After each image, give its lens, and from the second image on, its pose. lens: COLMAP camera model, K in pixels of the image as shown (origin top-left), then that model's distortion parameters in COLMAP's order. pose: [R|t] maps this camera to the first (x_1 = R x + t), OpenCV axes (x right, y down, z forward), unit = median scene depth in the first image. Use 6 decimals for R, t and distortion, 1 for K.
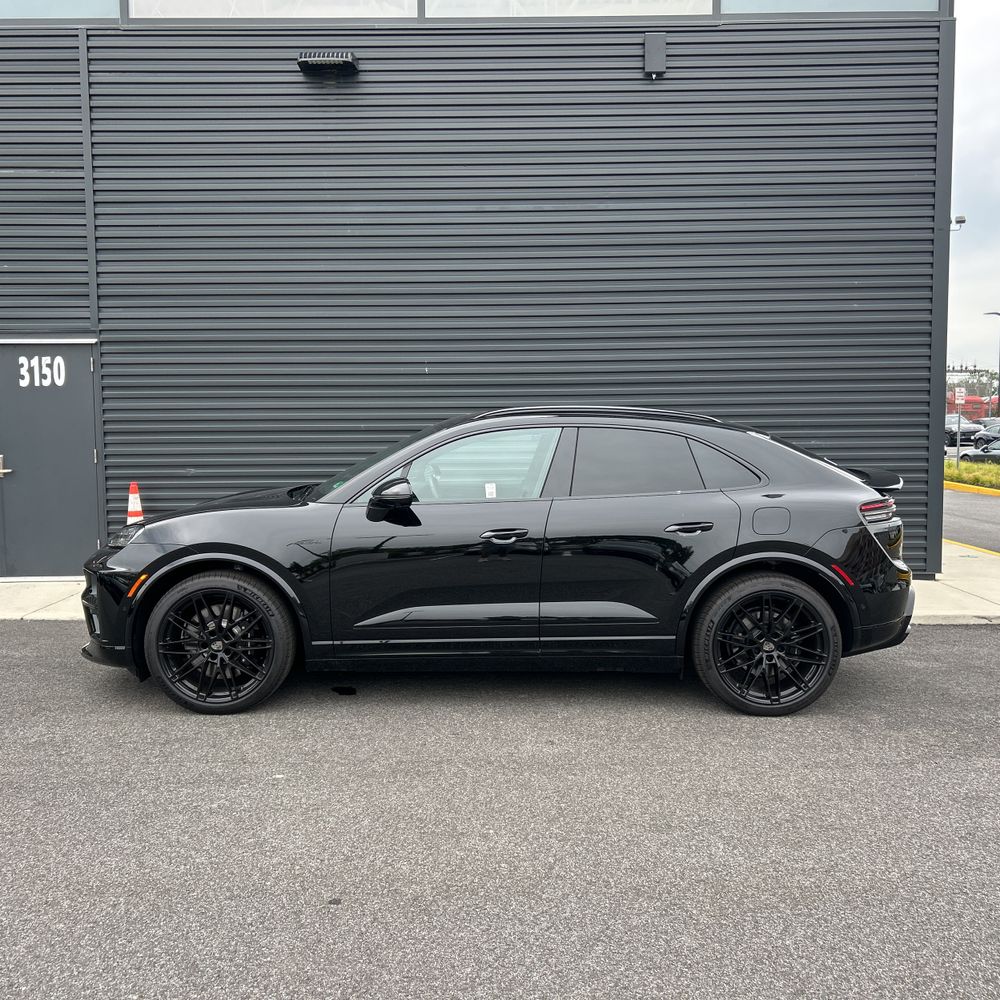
lens RADIAL K [[1024.5, 0, 500.0], [0, 1024.5, 500.0], [0, 0, 1]] dist [0.024039, -0.000658]
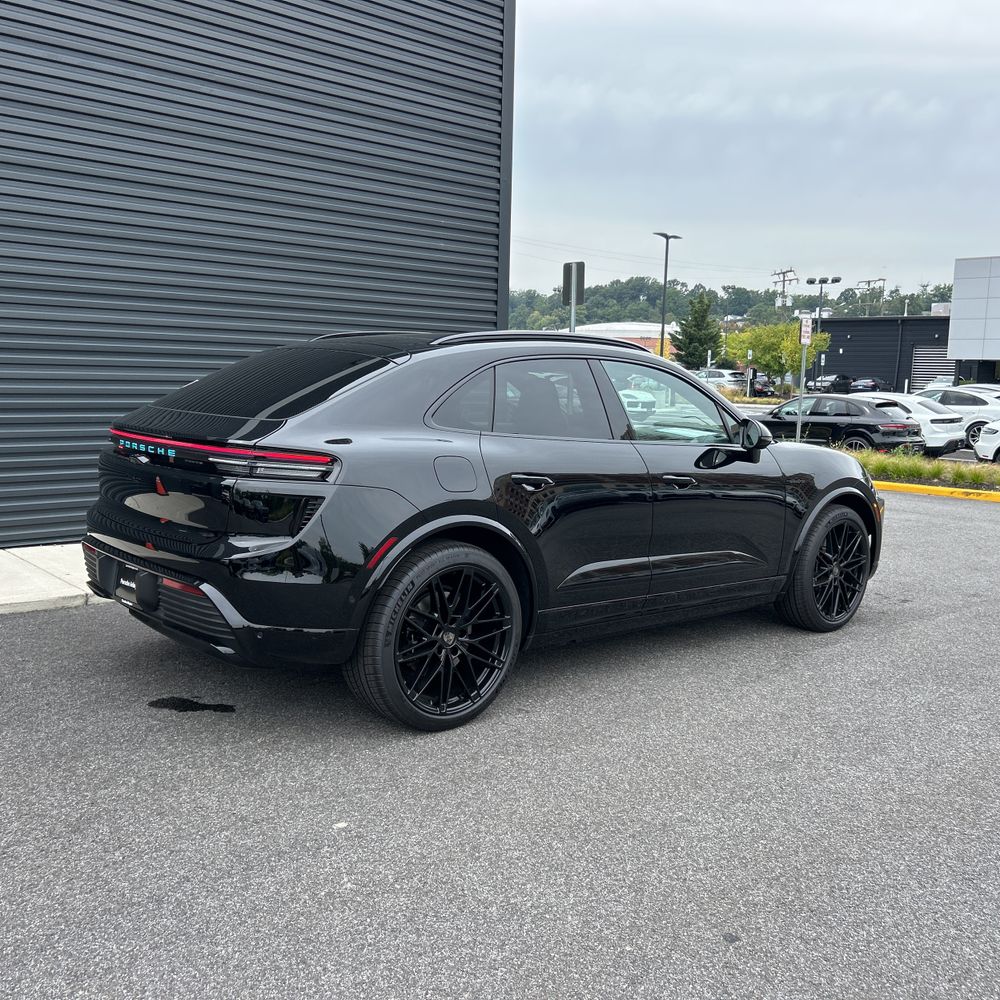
lens RADIAL K [[1024.5, 0, 500.0], [0, 1024.5, 500.0], [0, 0, 1]] dist [0.024039, -0.000658]
pose [[0.749677, -0.057239, 0.659324, -0.598369], [0.021306, 0.997824, 0.062401, 0.000427], [-0.661461, -0.032733, 0.749265, 0.402102]]
